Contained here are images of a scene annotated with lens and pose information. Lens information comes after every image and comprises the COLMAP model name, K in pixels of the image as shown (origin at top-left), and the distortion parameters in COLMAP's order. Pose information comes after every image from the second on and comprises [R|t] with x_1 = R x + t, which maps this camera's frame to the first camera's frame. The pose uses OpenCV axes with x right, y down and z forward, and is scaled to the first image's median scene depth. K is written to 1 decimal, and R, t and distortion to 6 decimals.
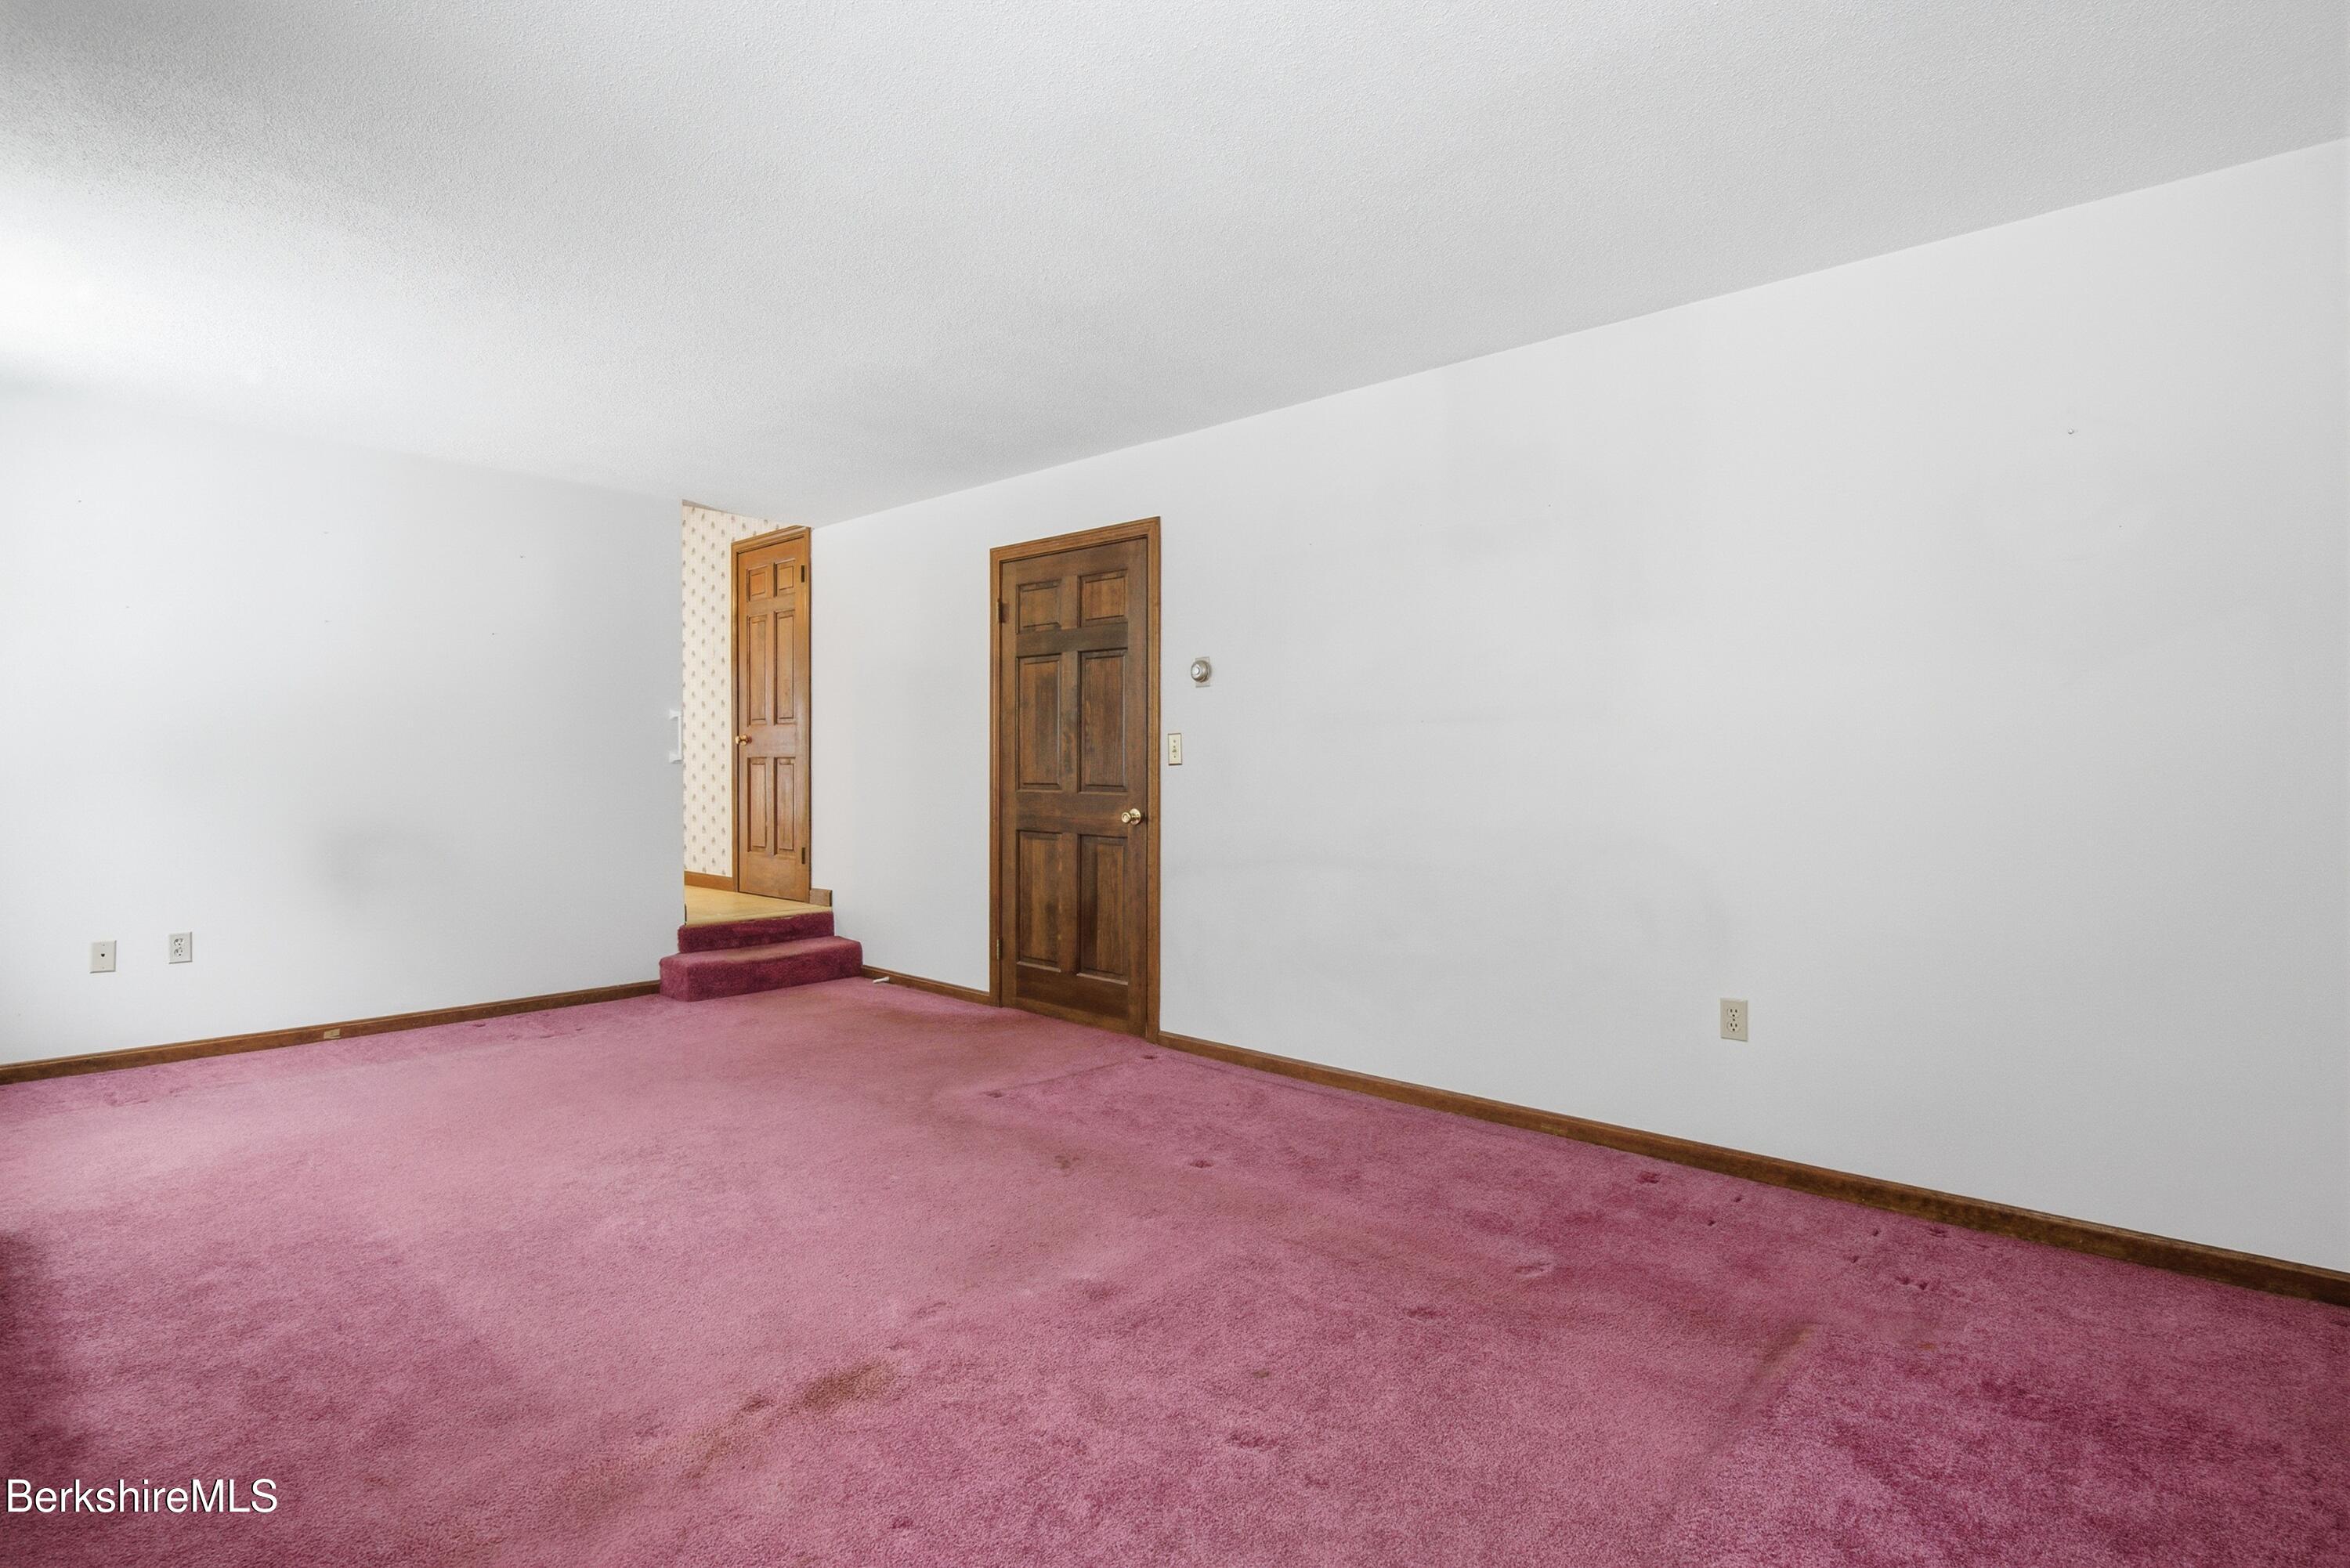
lens RADIAL K [[1149.3, 0, 1171.7], [0, 1149.3, 784.6], [0, 0, 1]] dist [-0.018261, -0.004010]
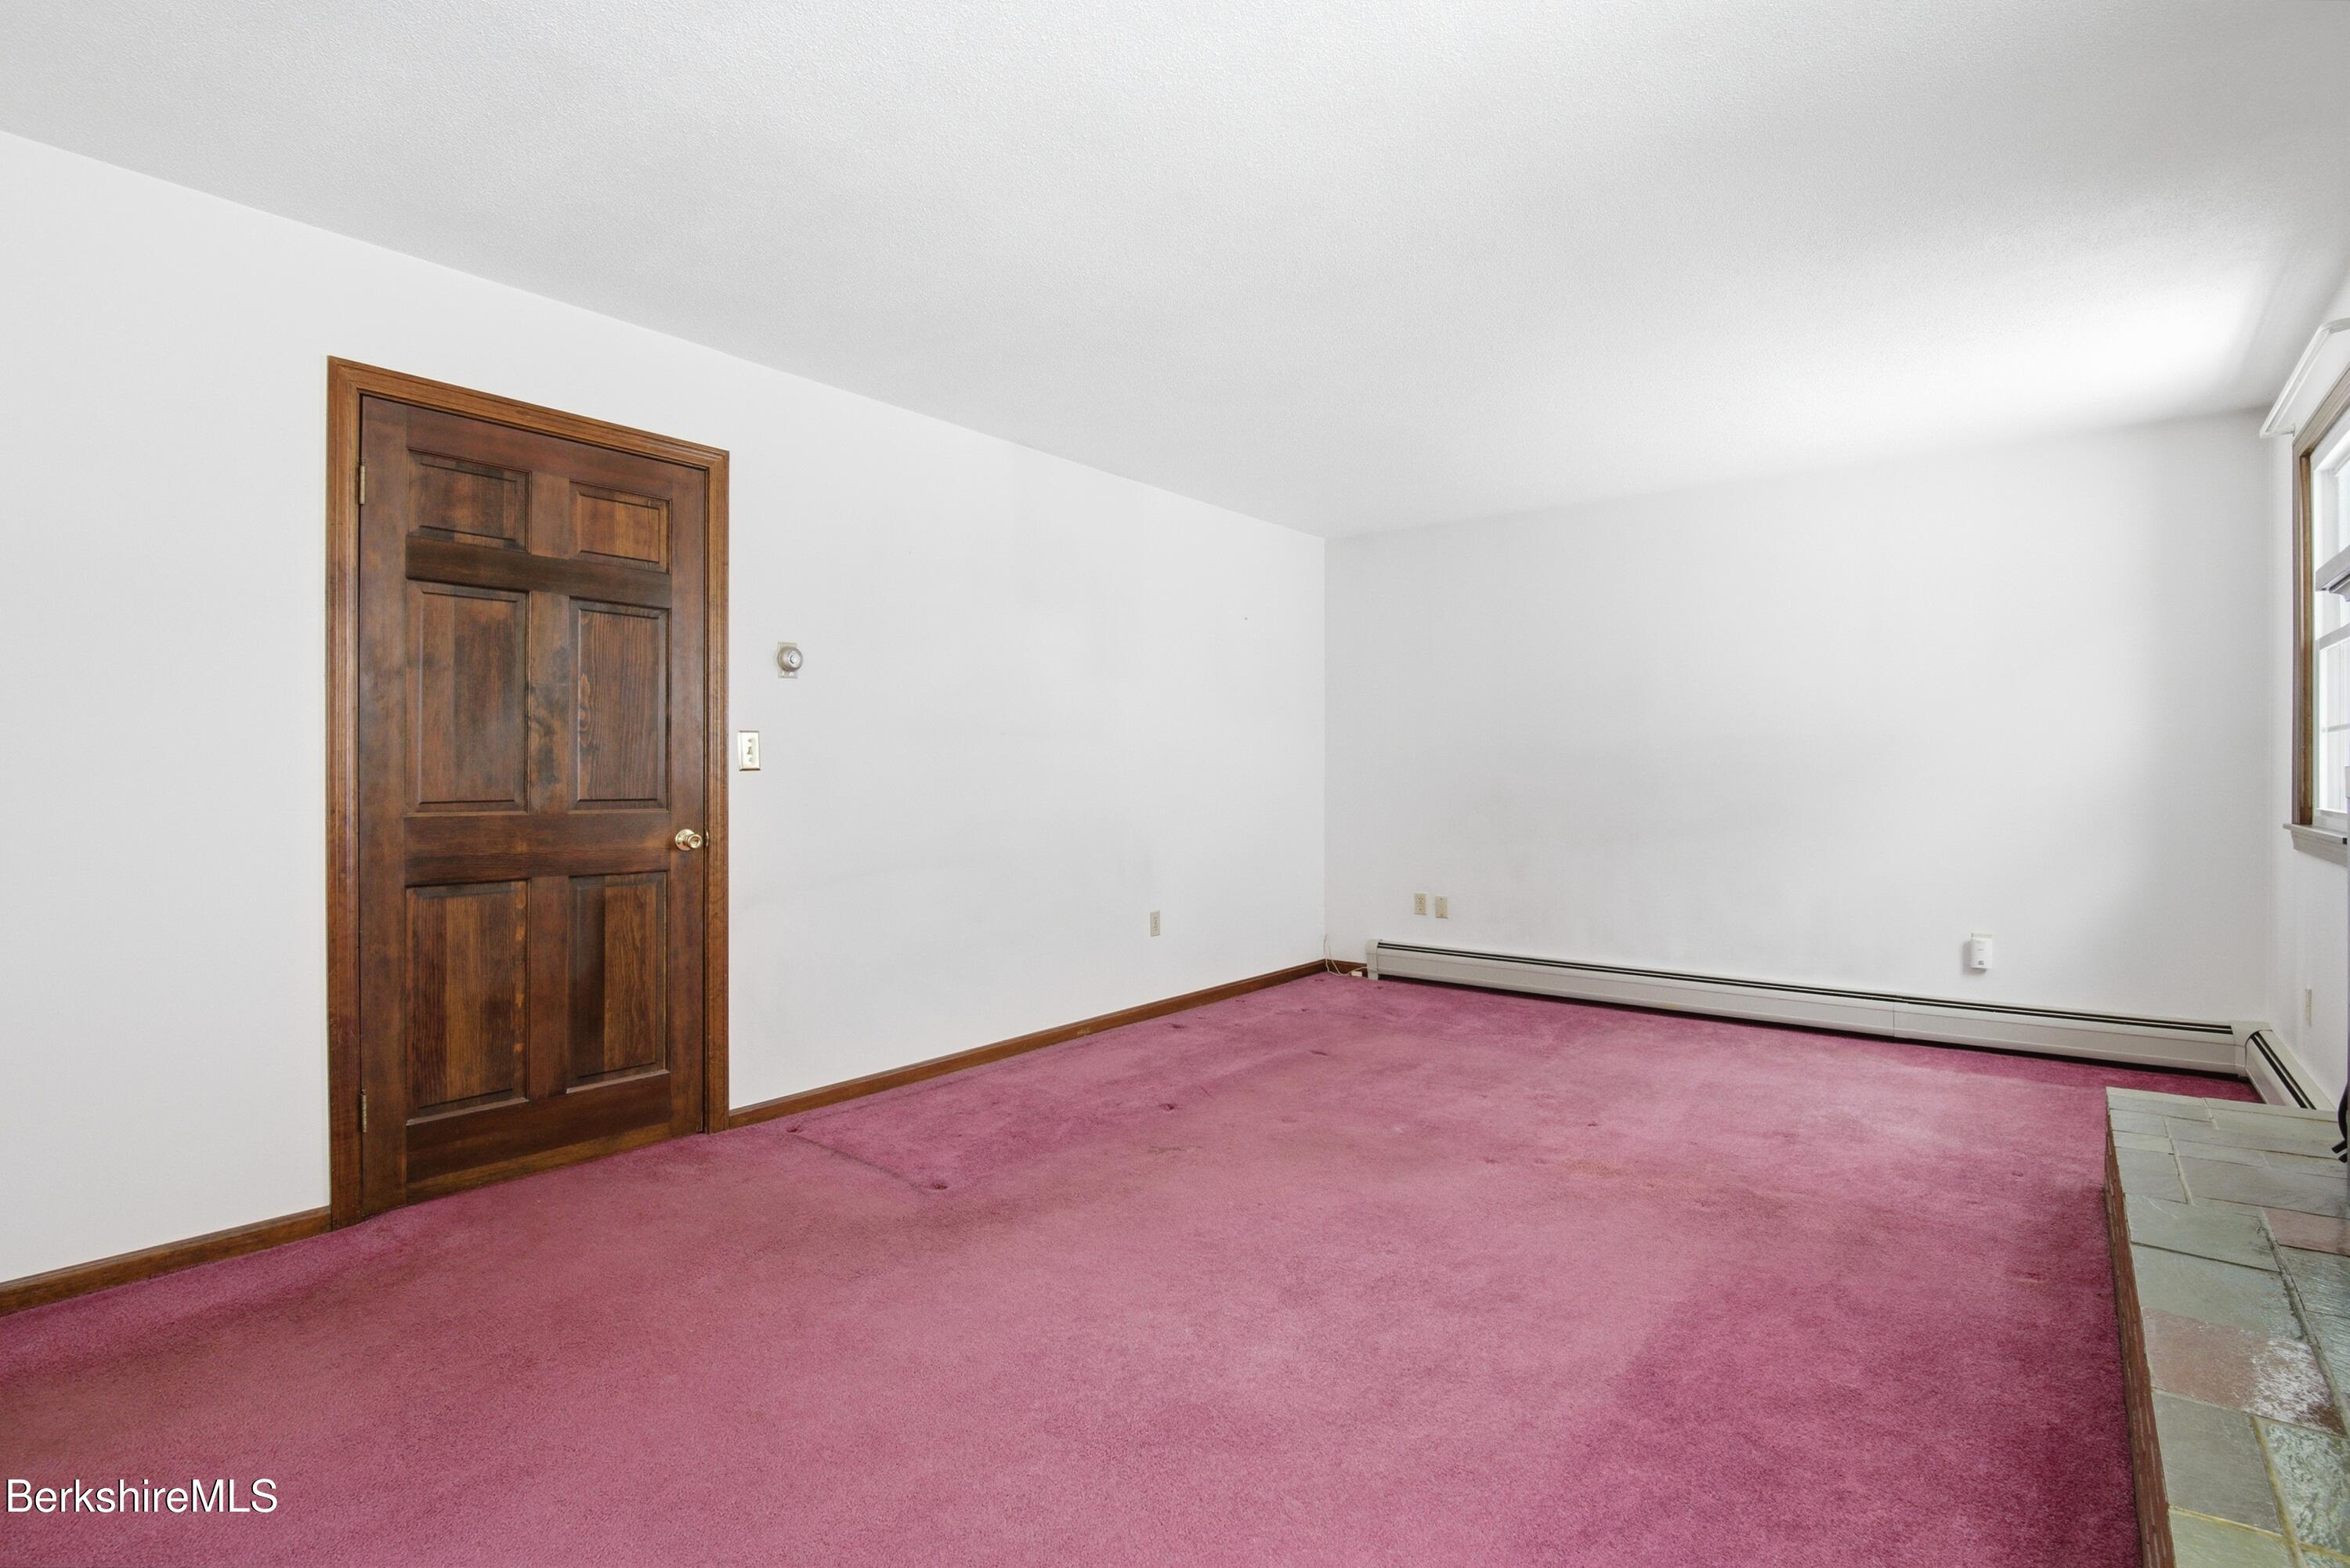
lens RADIAL K [[1149.3, 0, 1176.9], [0, 1149.3, 775.1], [0, 0, 1]] dist [-0.018261, -0.004010]
pose [[-0.080244, -0.007182, 0.996749, -0.774329], [0.012467, 0.999889, 0.008209, -0.015568], [-0.996697, 0.013085, -0.080146, 0.724877]]
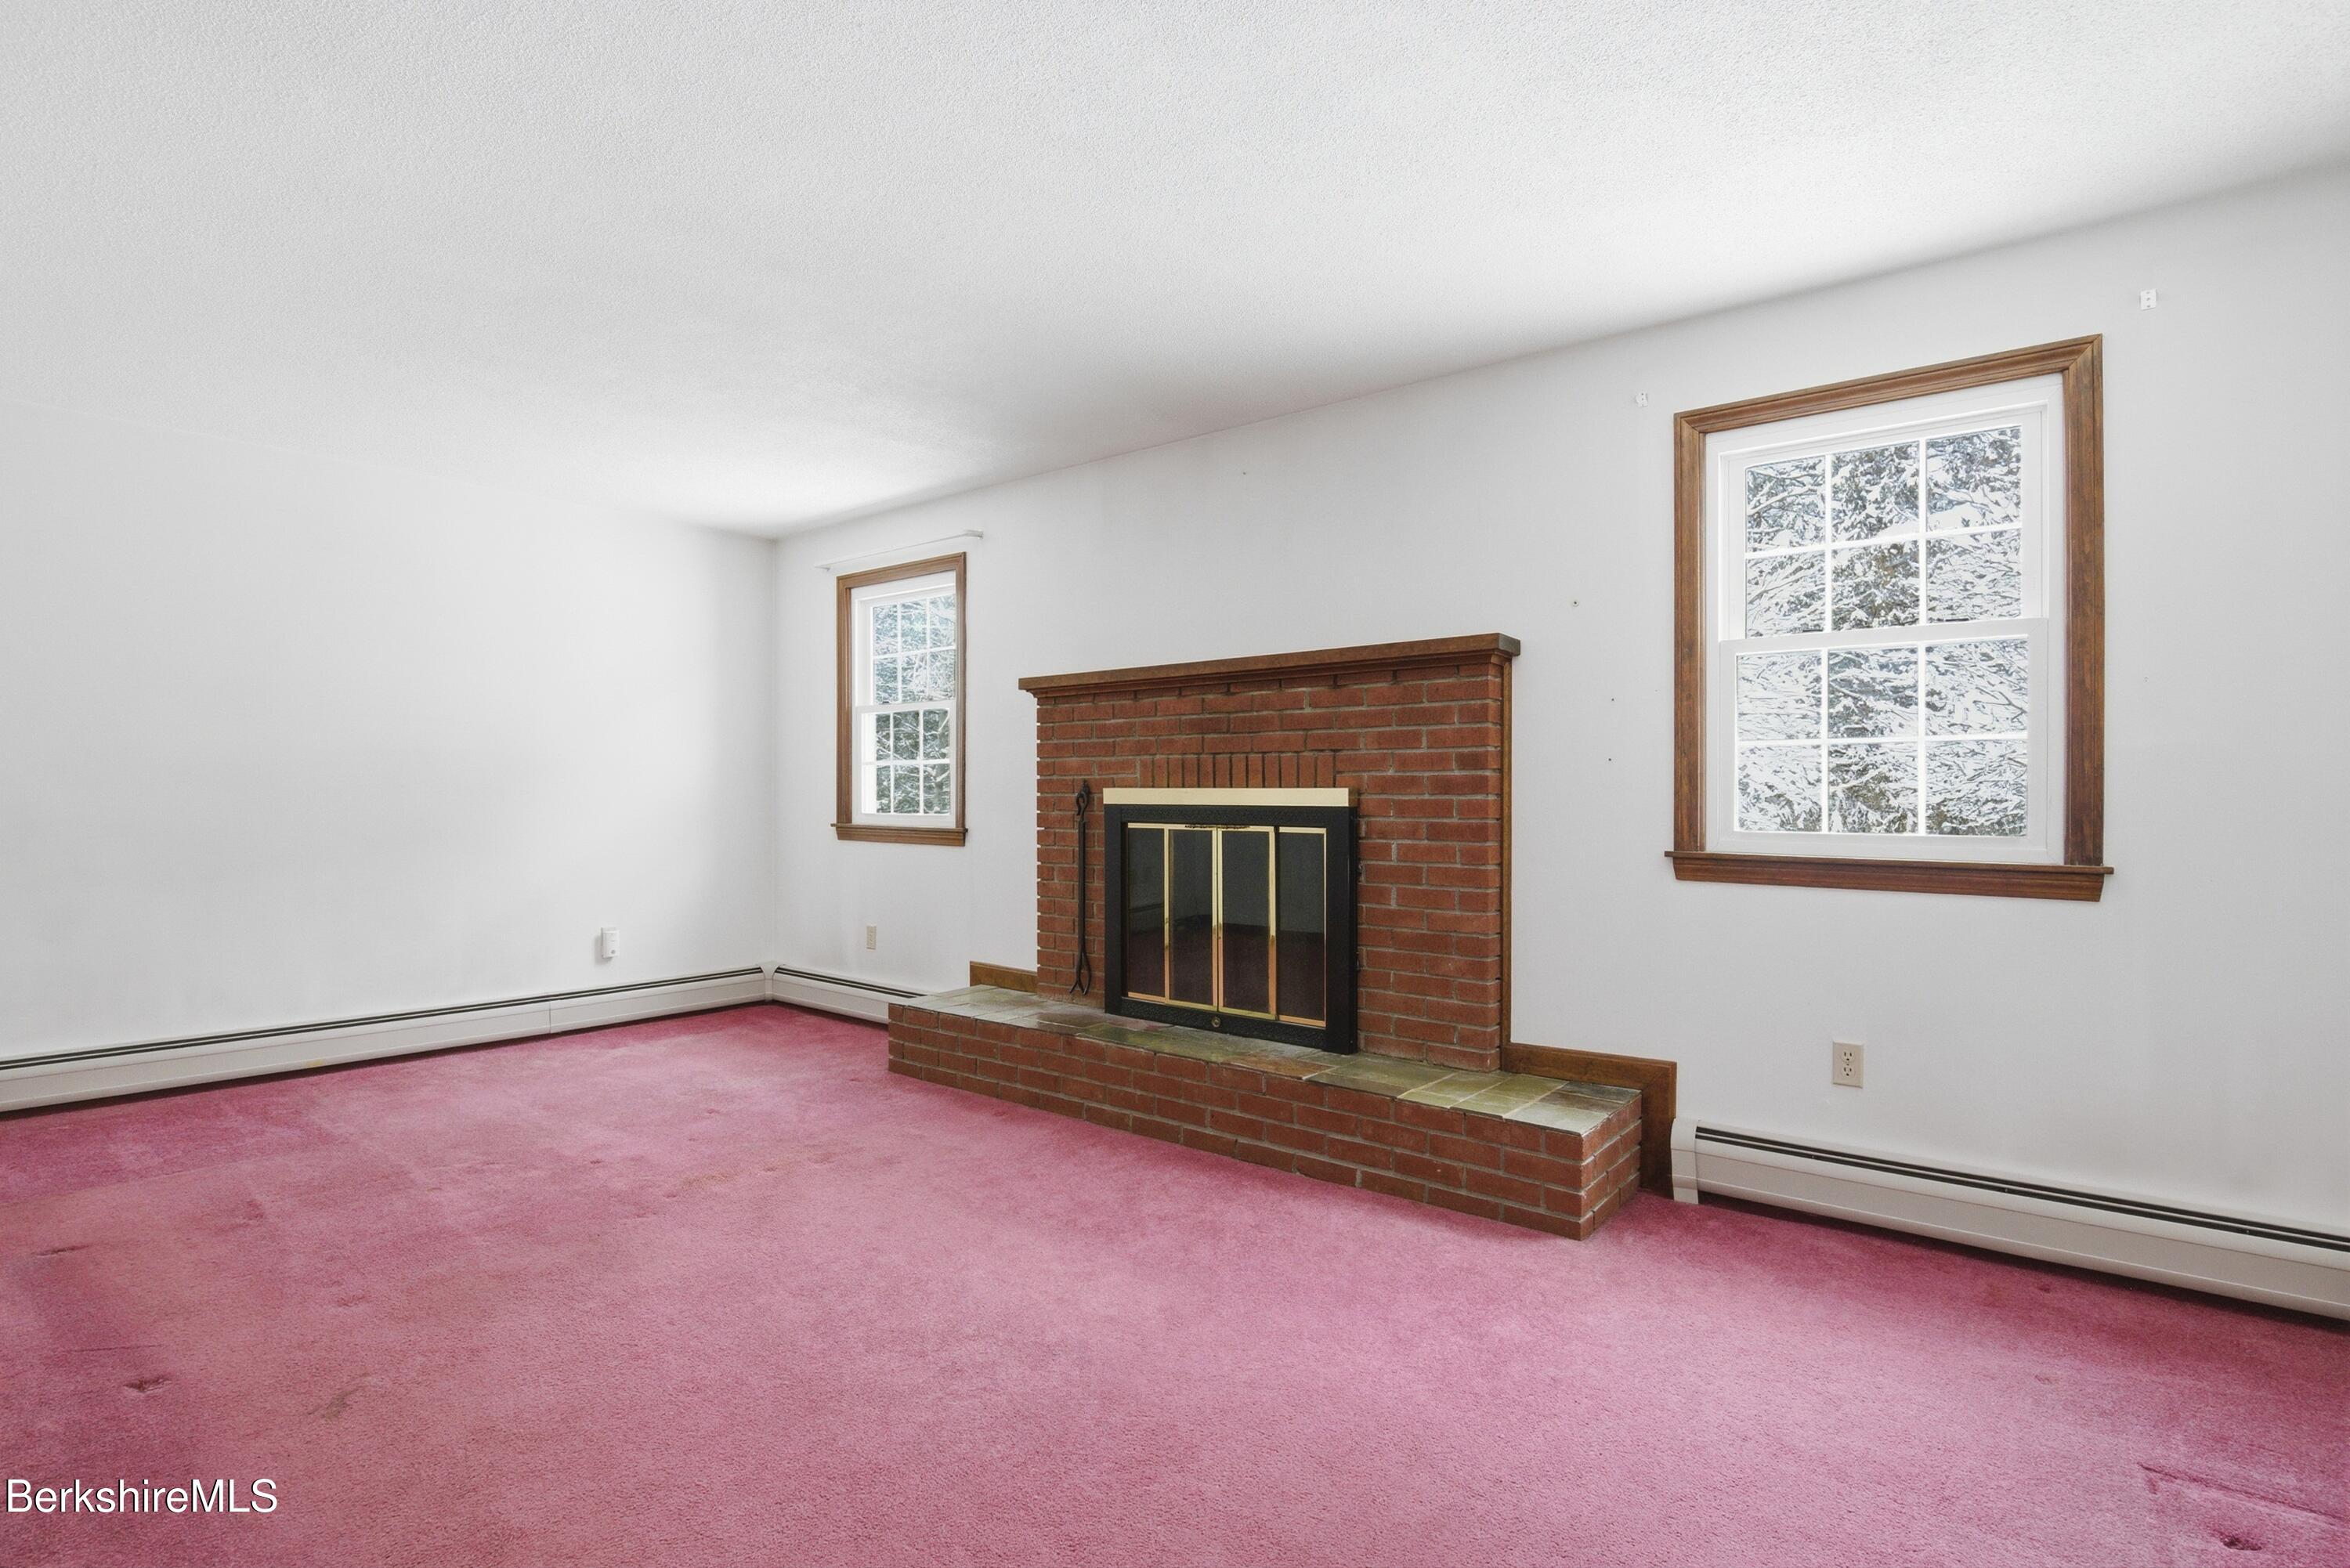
lens RADIAL K [[1149.3, 0, 1179.2], [0, 1149.3, 786.7], [0, 0, 1]] dist [-0.018261, -0.004010]
pose [[-0.997028, -0.014756, -0.075611, -0.350460], [-0.015281, 0.999863, 0.006366, -0.017116], [0.075507, 0.007502, -0.997117, 1.119654]]
